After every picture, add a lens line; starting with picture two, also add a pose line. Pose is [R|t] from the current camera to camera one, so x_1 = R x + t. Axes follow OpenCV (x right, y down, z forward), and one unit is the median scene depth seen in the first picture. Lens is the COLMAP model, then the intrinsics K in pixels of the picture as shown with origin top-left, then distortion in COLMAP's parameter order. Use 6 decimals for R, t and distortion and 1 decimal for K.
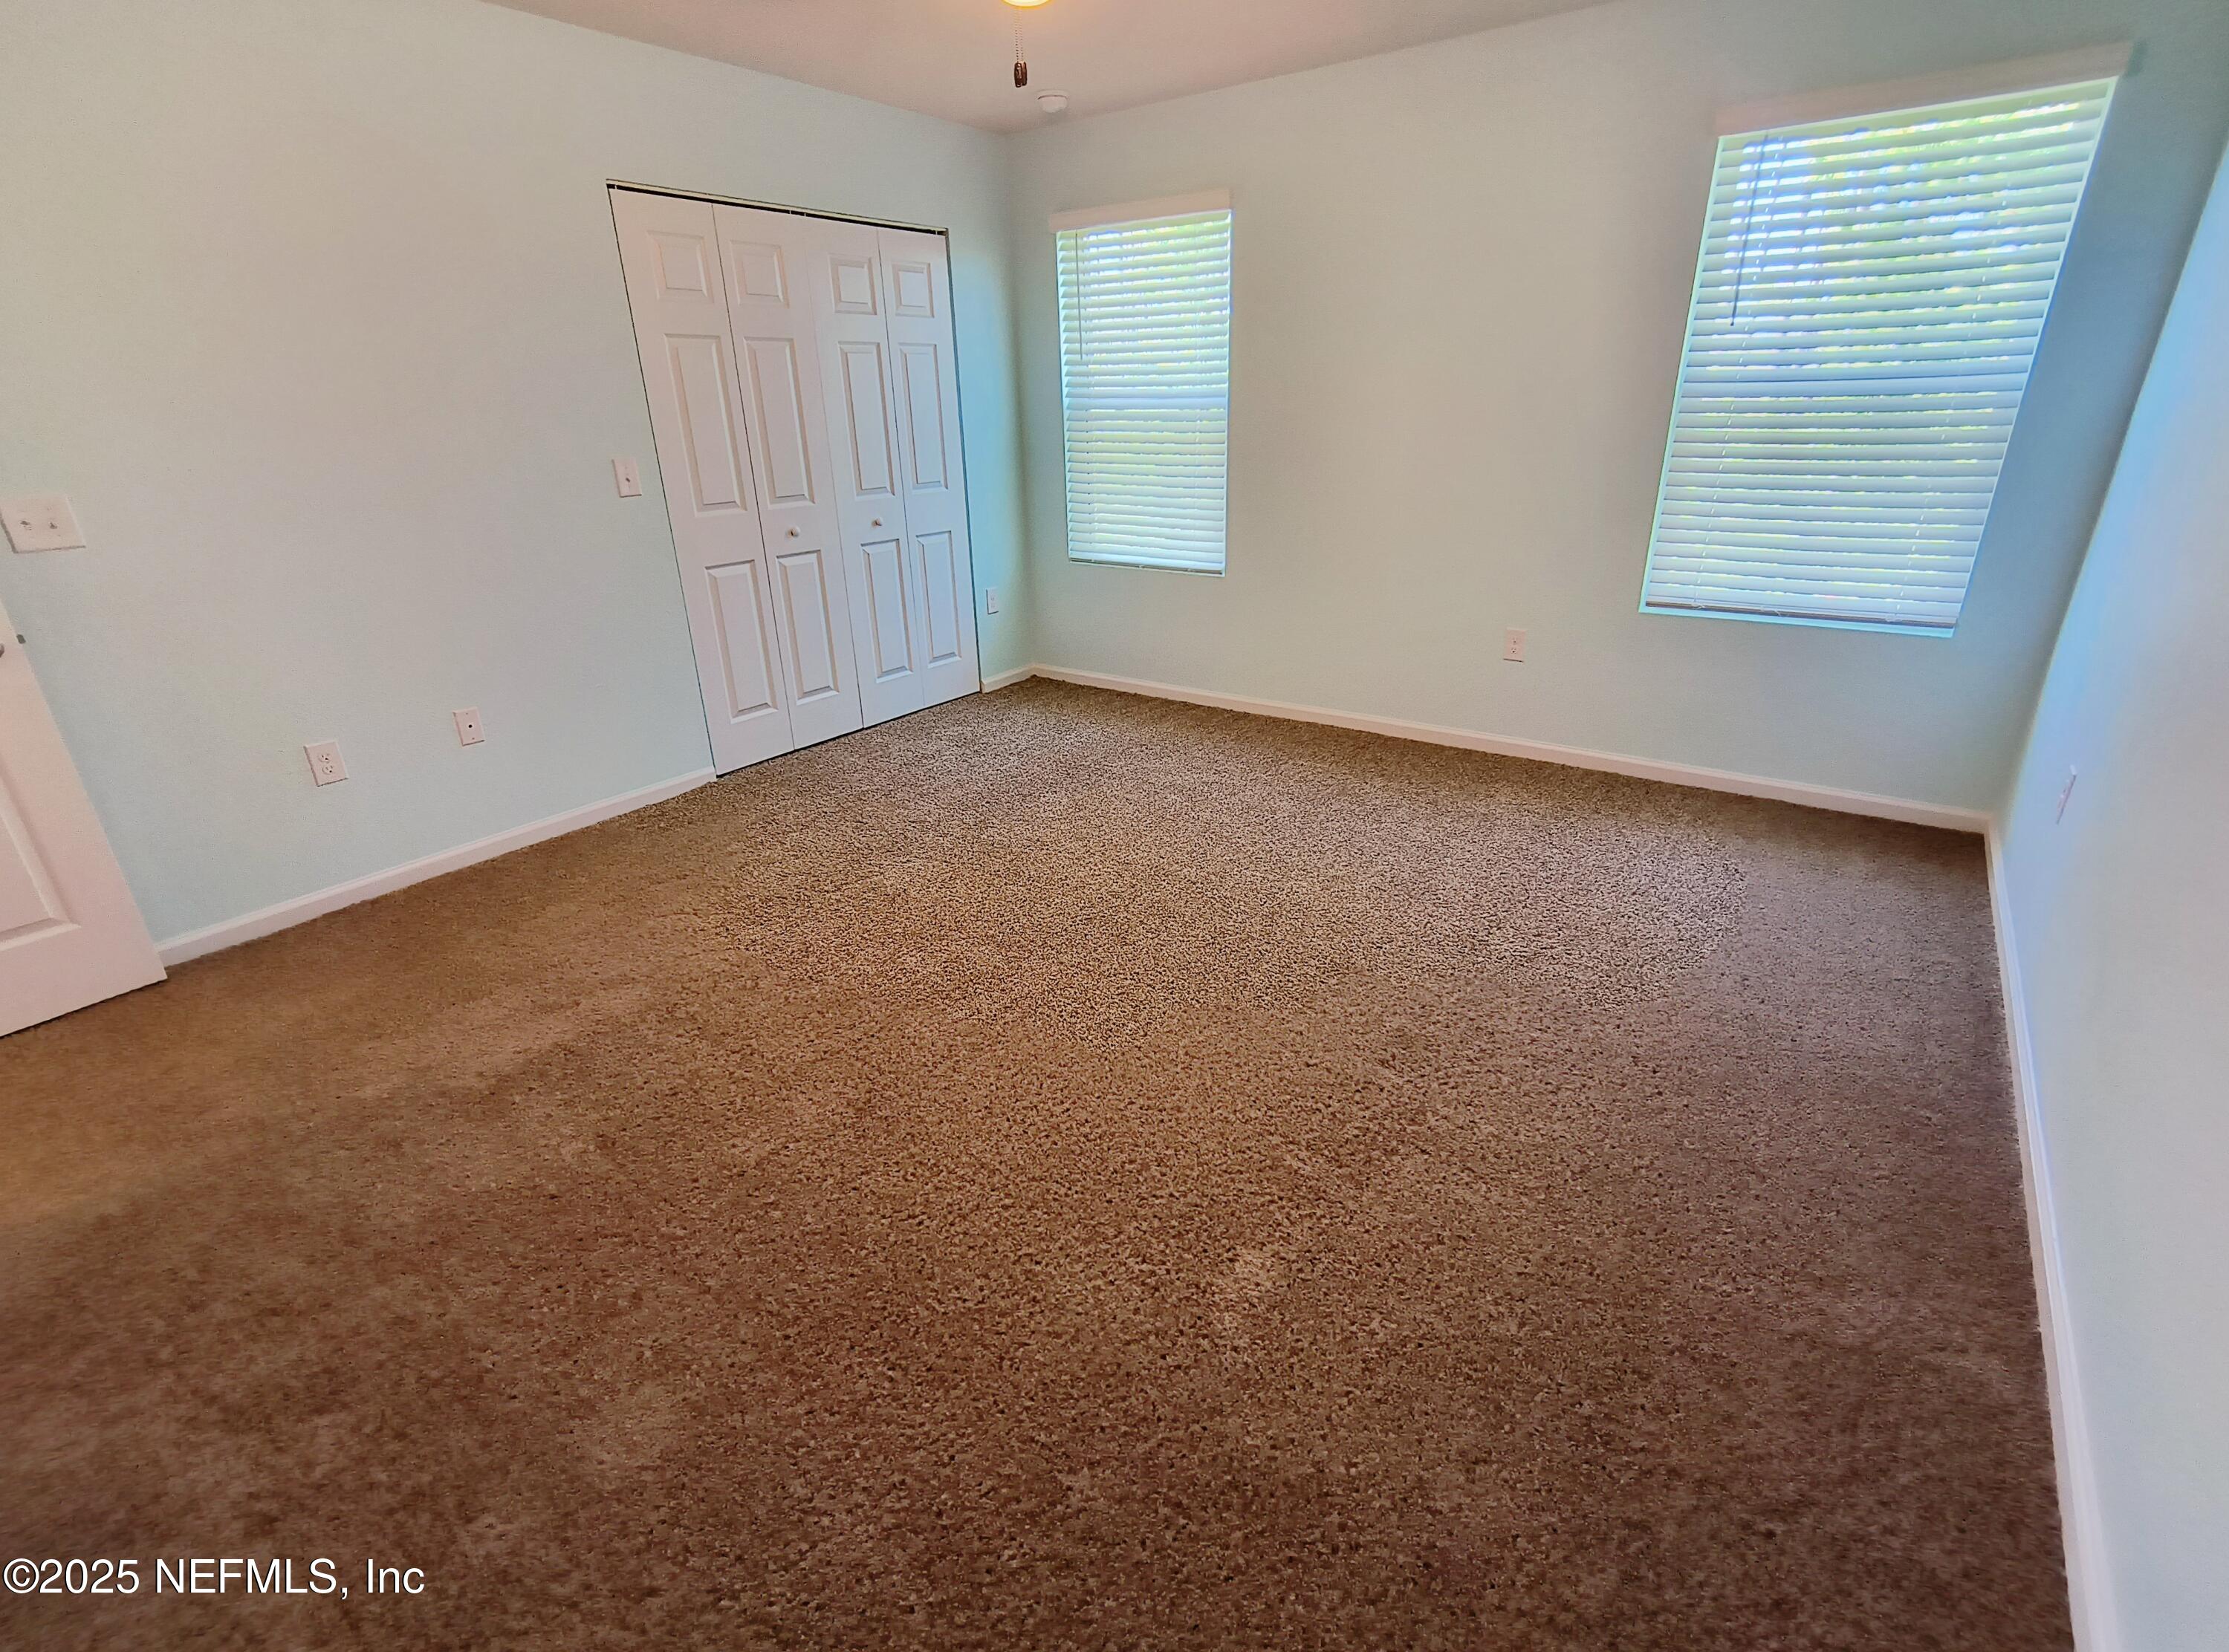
lens RADIAL K [[1024.7, 0, 1120.9], [0, 1024.7, 833.7], [0, 0, 1]] dist [0.000265, 0.000844]
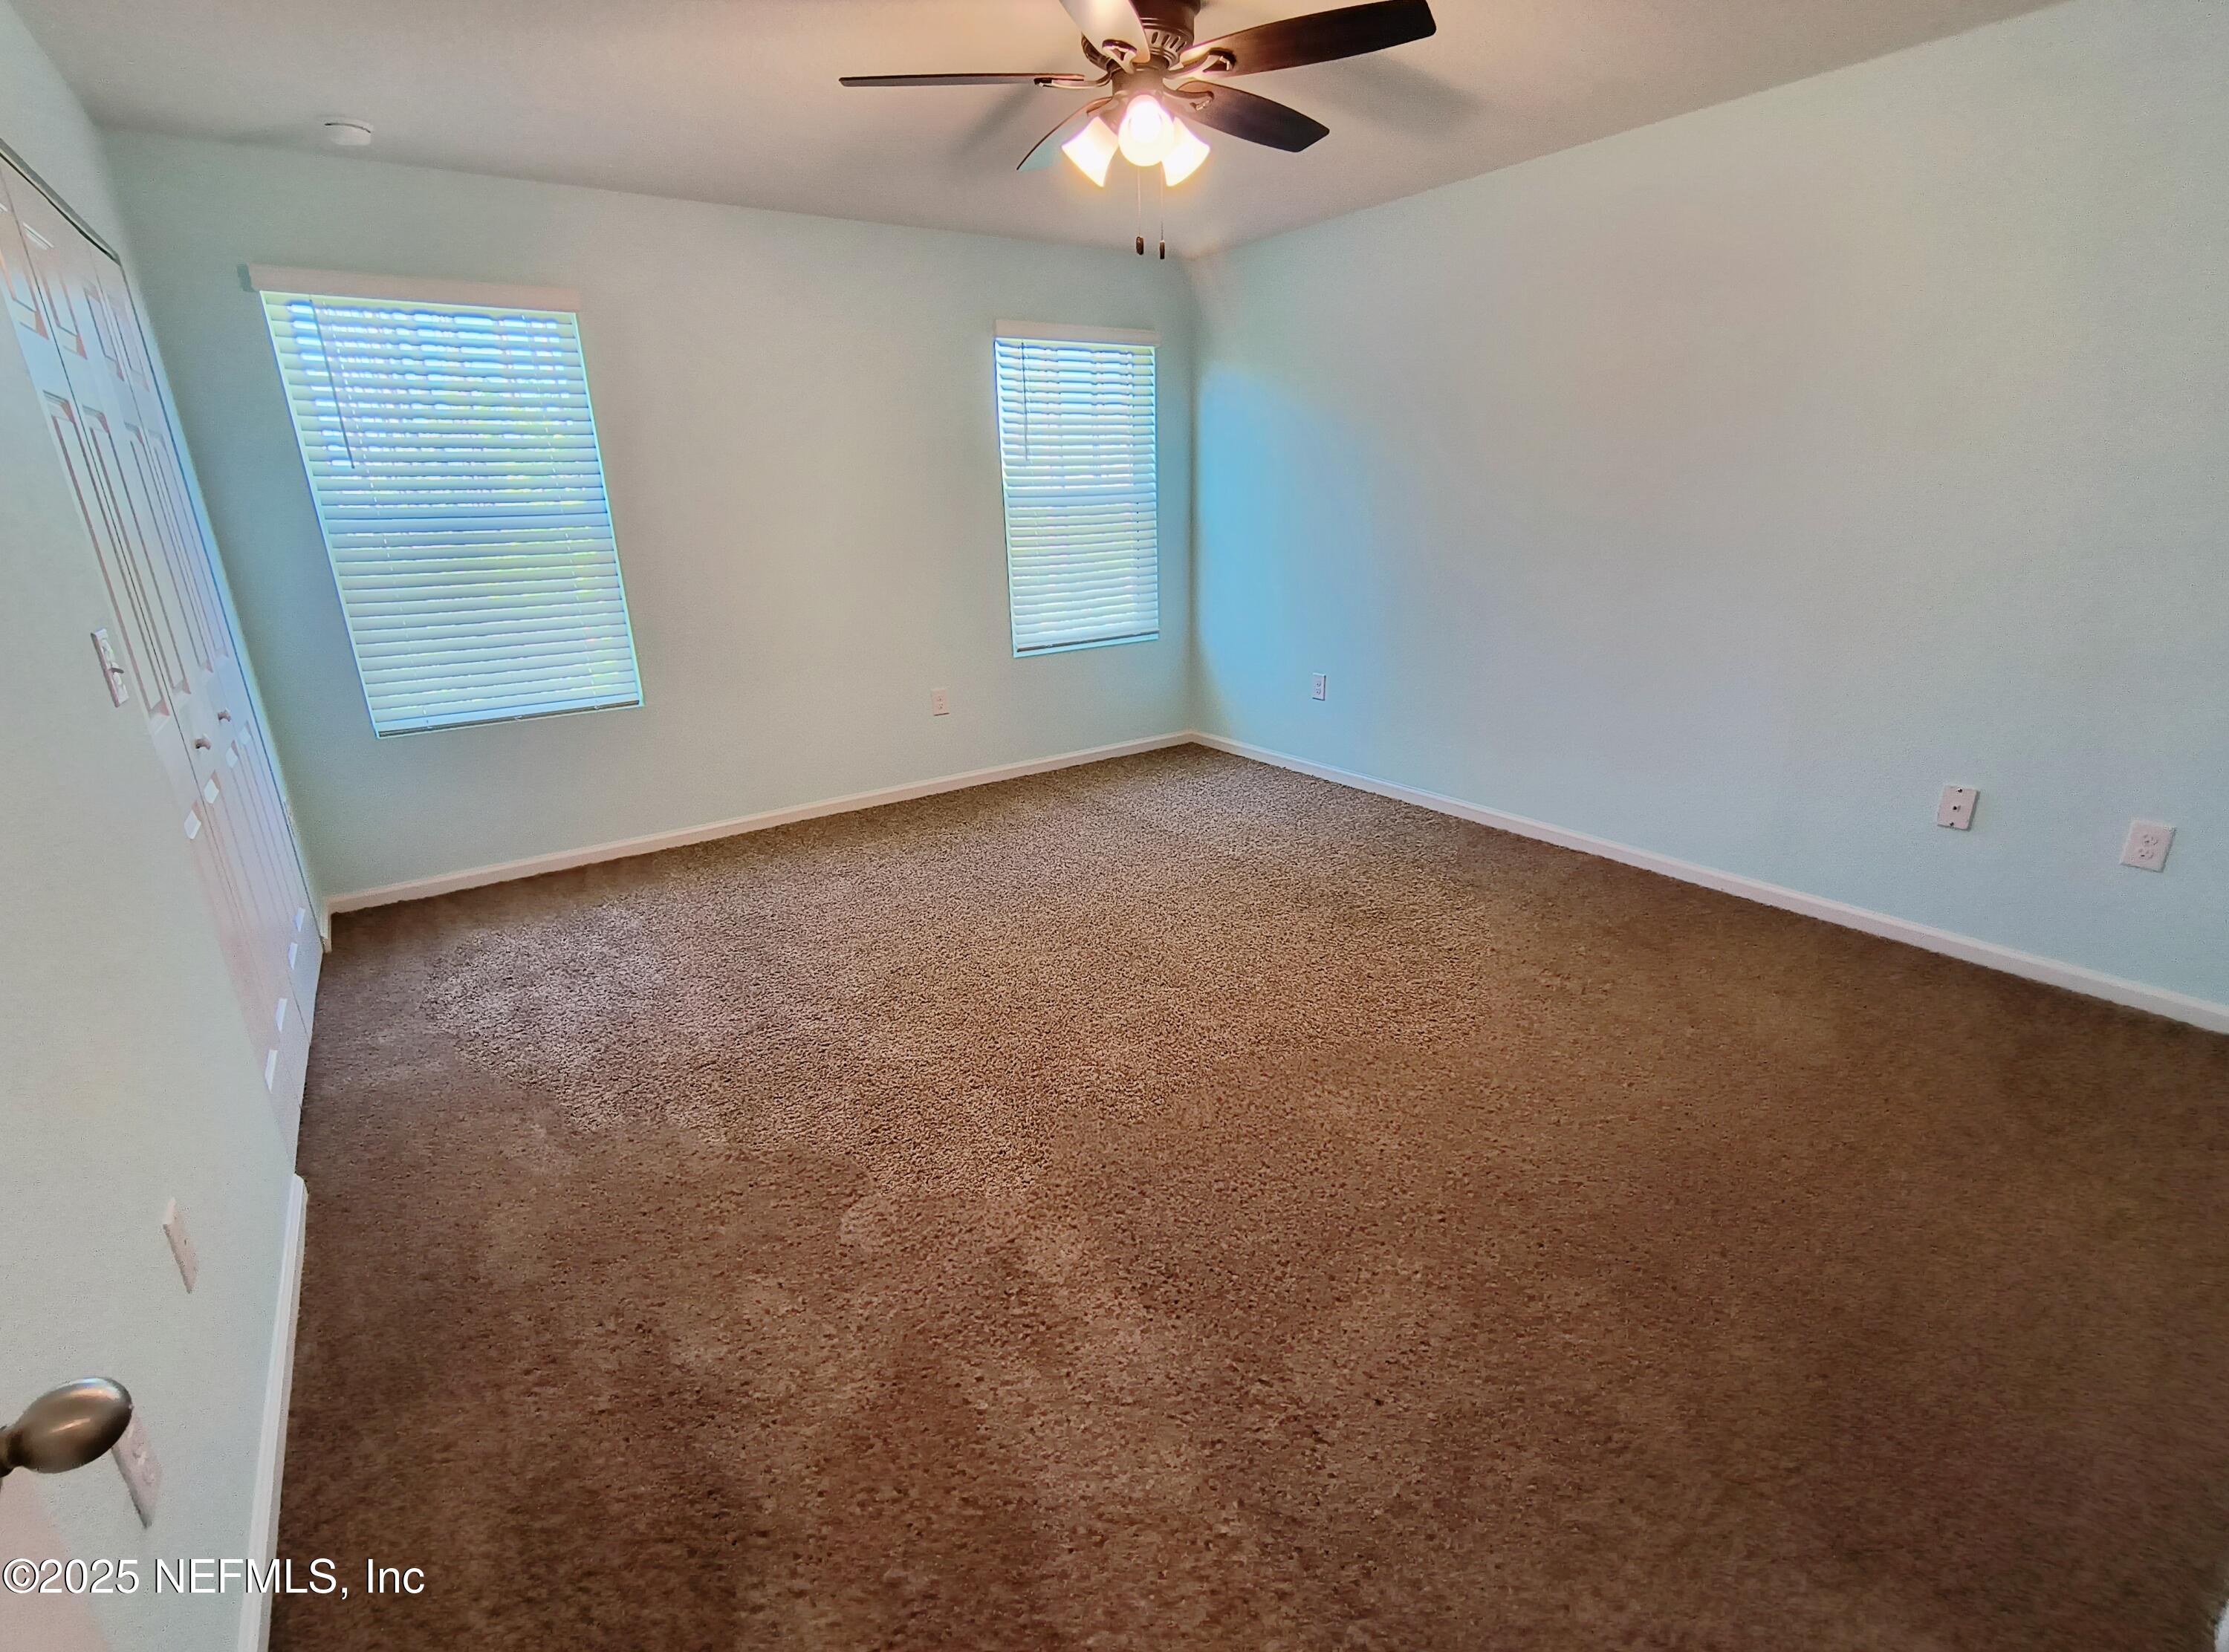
lens RADIAL K [[1024.7, 0, 1120.9], [0, 1024.7, 833.7], [0, 0, 1]] dist [0.000265, 0.000844]
pose [[0.323306, -0.288519, 0.901238, -0.662769], [0.389286, 0.908618, 0.151231, -0.134546], [-0.862514, 0.301945, 0.406078, 0.342404]]
